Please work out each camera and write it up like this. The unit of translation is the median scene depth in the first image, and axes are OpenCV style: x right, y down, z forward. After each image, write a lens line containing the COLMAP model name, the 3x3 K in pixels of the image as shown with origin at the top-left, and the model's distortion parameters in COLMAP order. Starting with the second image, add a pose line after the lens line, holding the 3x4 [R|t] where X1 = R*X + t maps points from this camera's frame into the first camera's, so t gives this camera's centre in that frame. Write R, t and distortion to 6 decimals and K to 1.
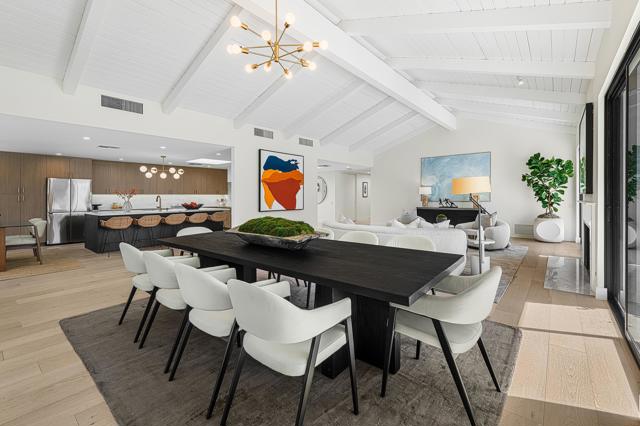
lens RADIAL K [[290.9, 0, 309.8], [0, 290.9, 193.6], [0, 0, 1]] dist [-0.000740, 0.000448]
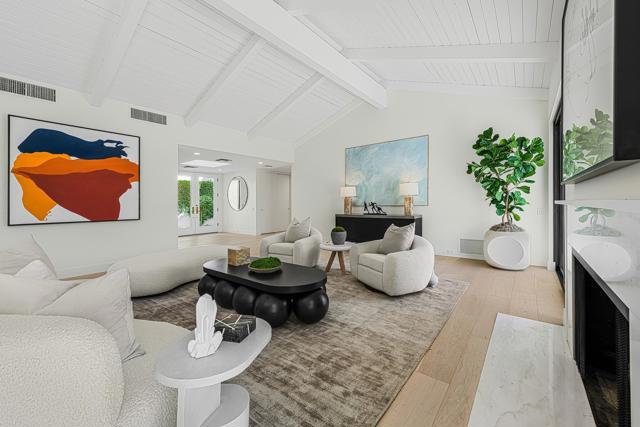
lens RADIAL K [[272.5, 0, 315.0], [0, 272.5, 201.6], [0, 0, 1]] dist [0.008375, 0.000151]
pose [[0.998840, -0.005164, 0.047873, 0.367493], [0.004968, 0.999979, 0.004221, 0.014758], [-0.047894, -0.003978, 0.998845, 0.413625]]
